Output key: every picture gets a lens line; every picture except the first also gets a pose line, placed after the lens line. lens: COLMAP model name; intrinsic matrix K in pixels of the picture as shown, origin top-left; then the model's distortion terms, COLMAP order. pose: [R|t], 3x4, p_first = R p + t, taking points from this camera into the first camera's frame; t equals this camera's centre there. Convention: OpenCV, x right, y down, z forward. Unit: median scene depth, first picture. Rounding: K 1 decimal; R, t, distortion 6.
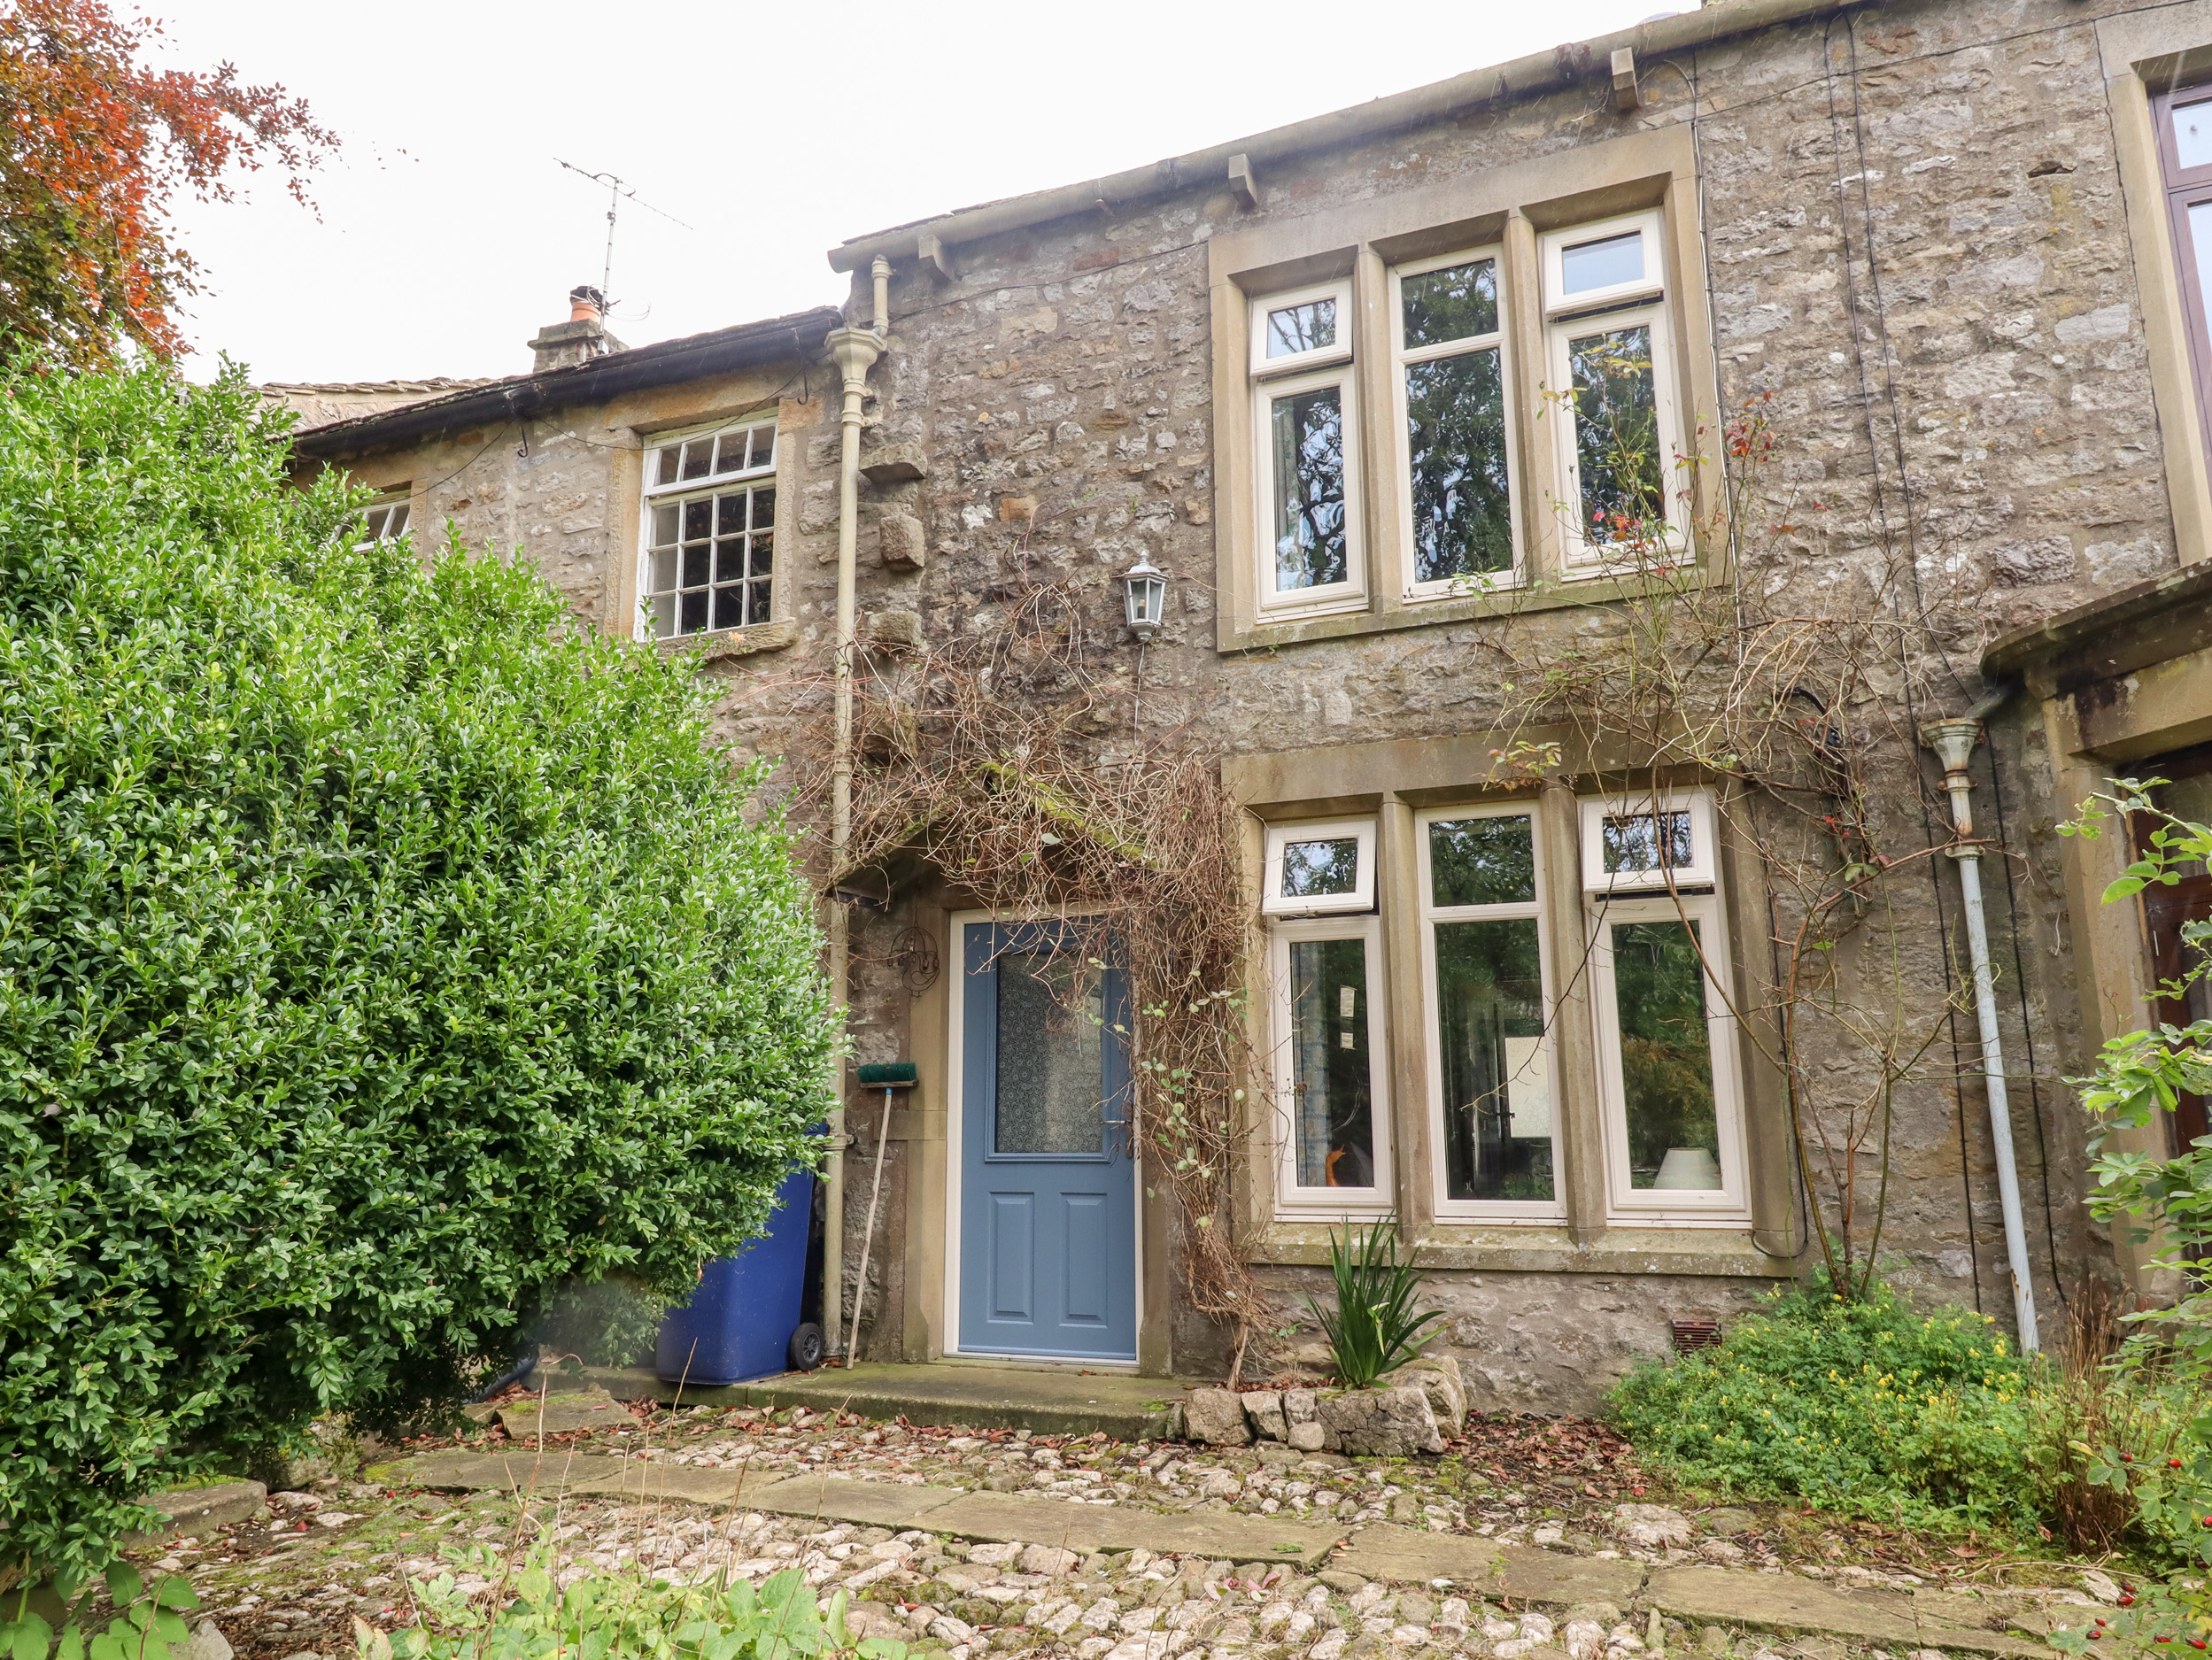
lens RADIAL K [[1413.0, 0, 1105.8], [0, 1413.0, 834.5], [0, 0, 1]] dist [0.006733, 0.000784]
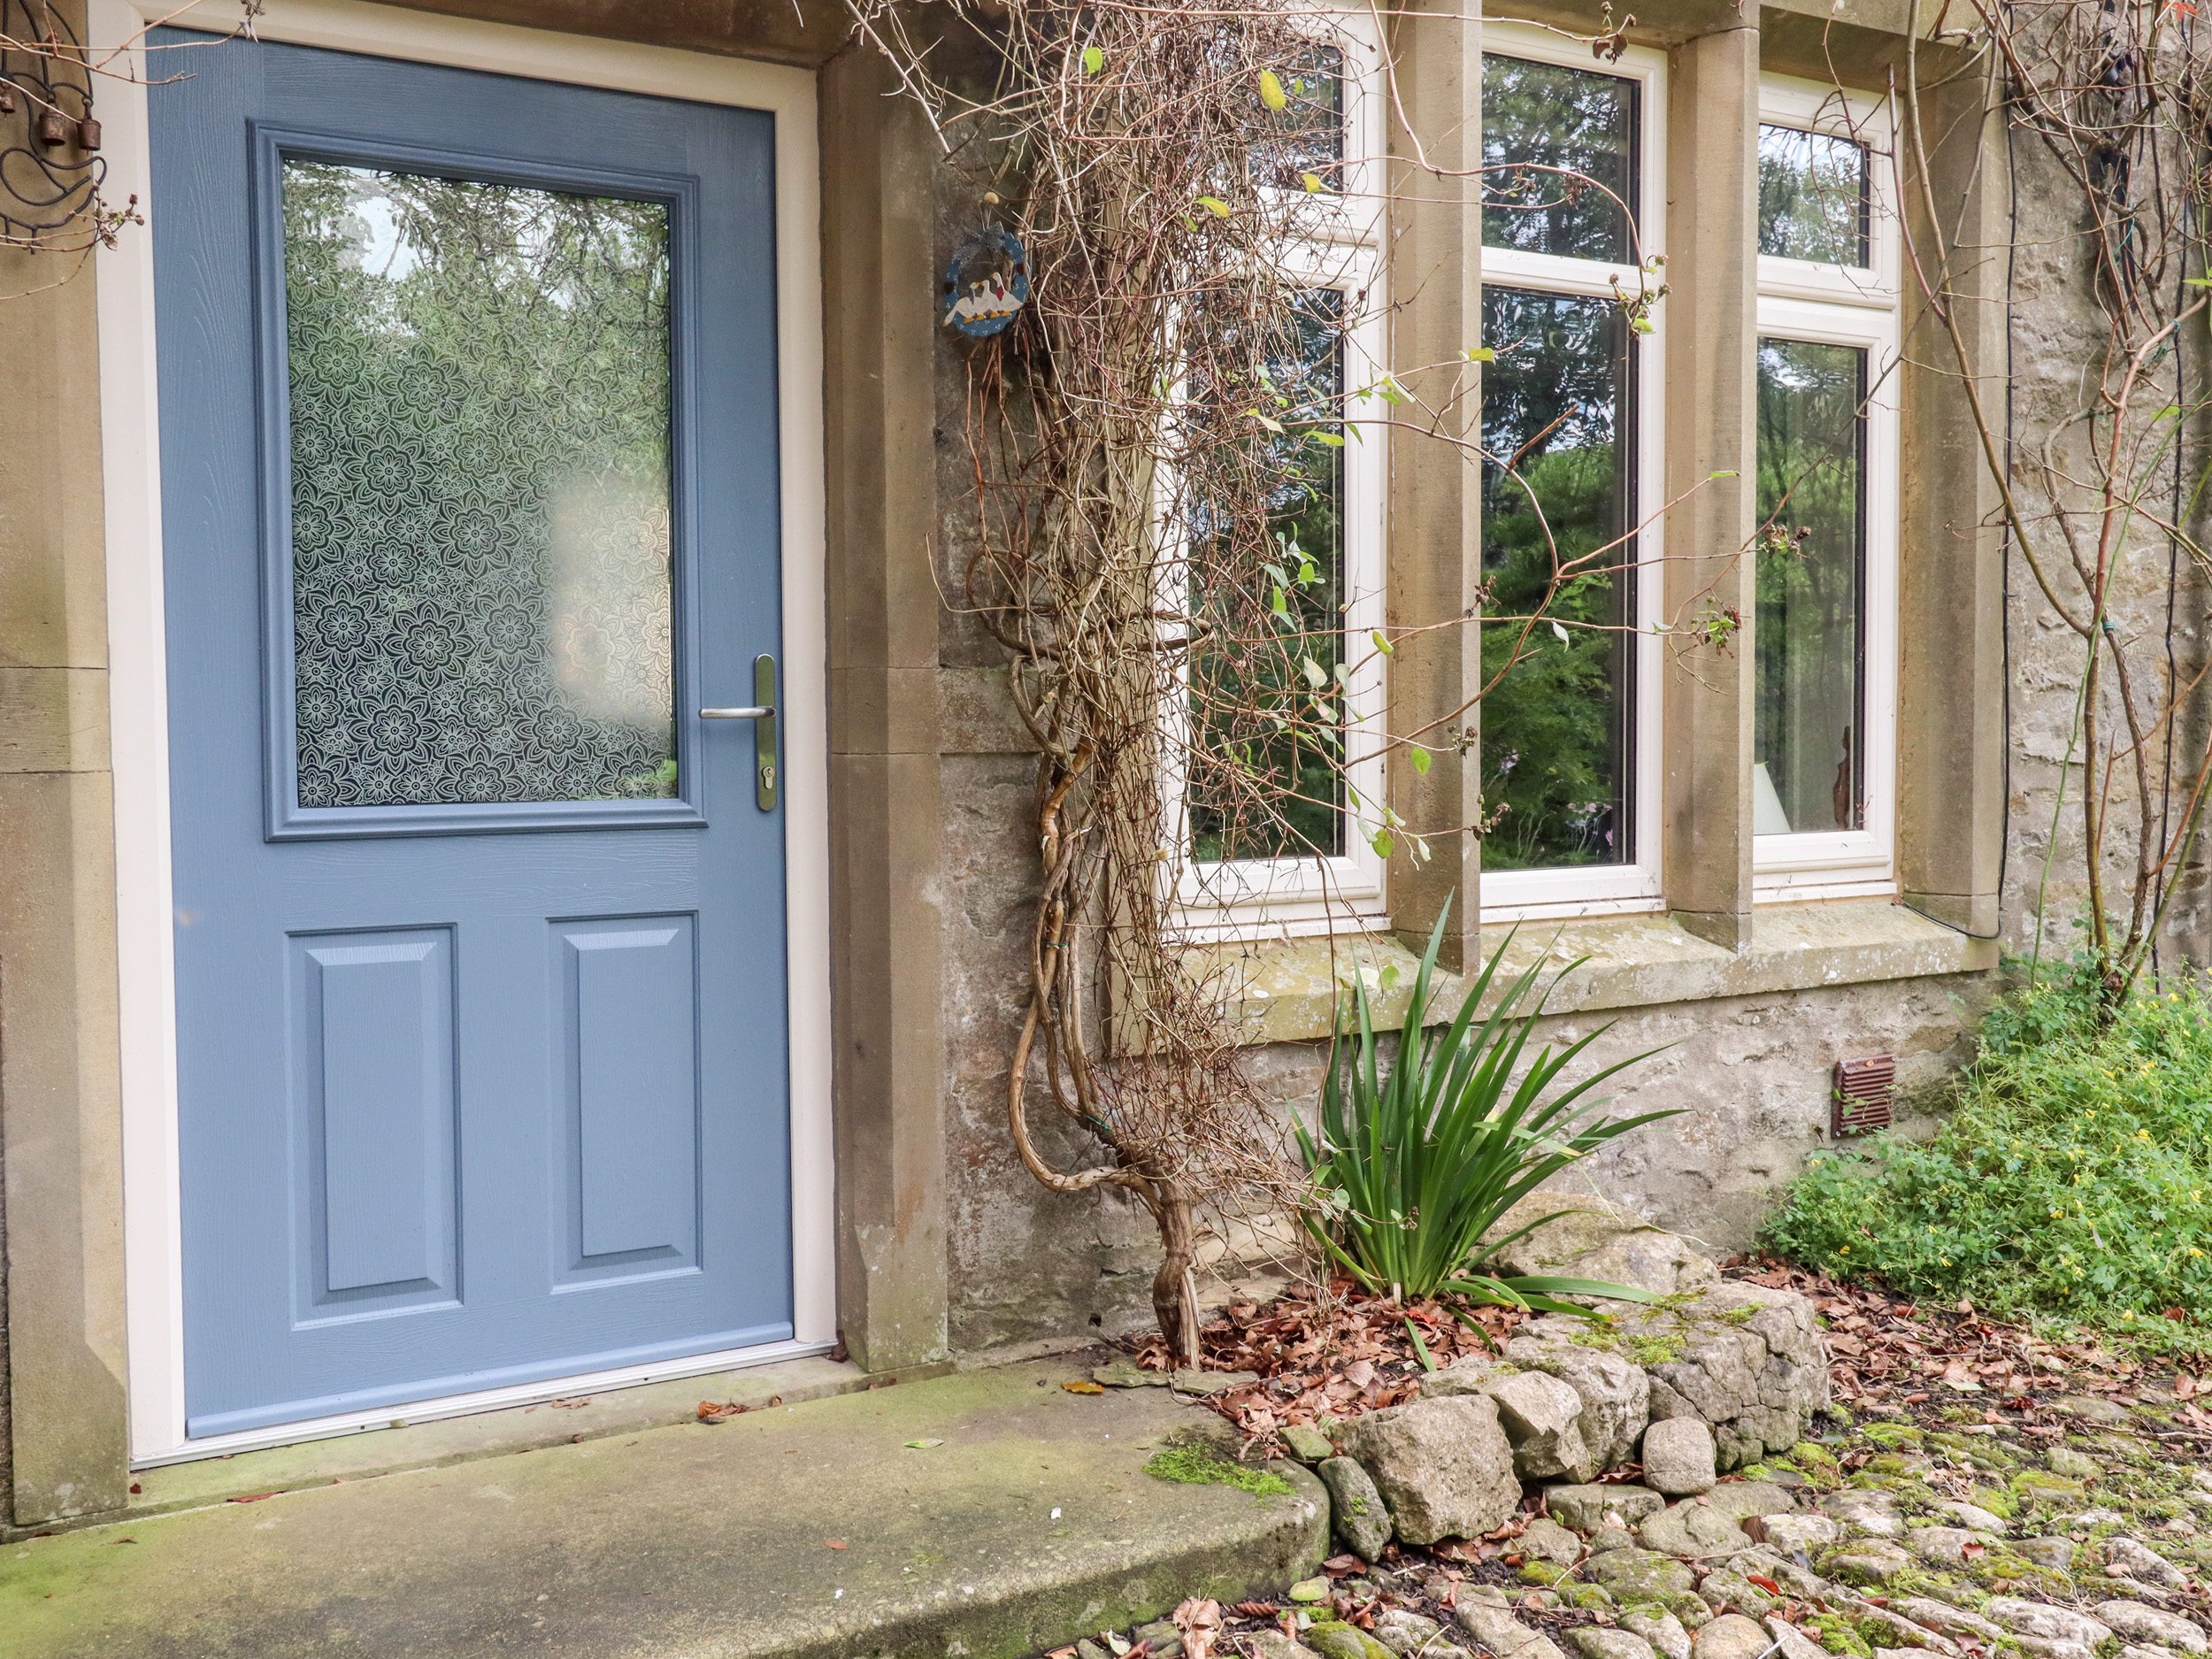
lens RADIAL K [[1796.5, 0, 1106.0], [0, 1796.5, 825.6], [0, 0, 1]] dist [0.000676, 0.000082]
pose [[0.678210, -0.034696, 0.734049, -0.288230], [-0.138535, 0.974938, 0.174078, 0.158220], [-0.721692, -0.219752, 0.656406, 0.712936]]
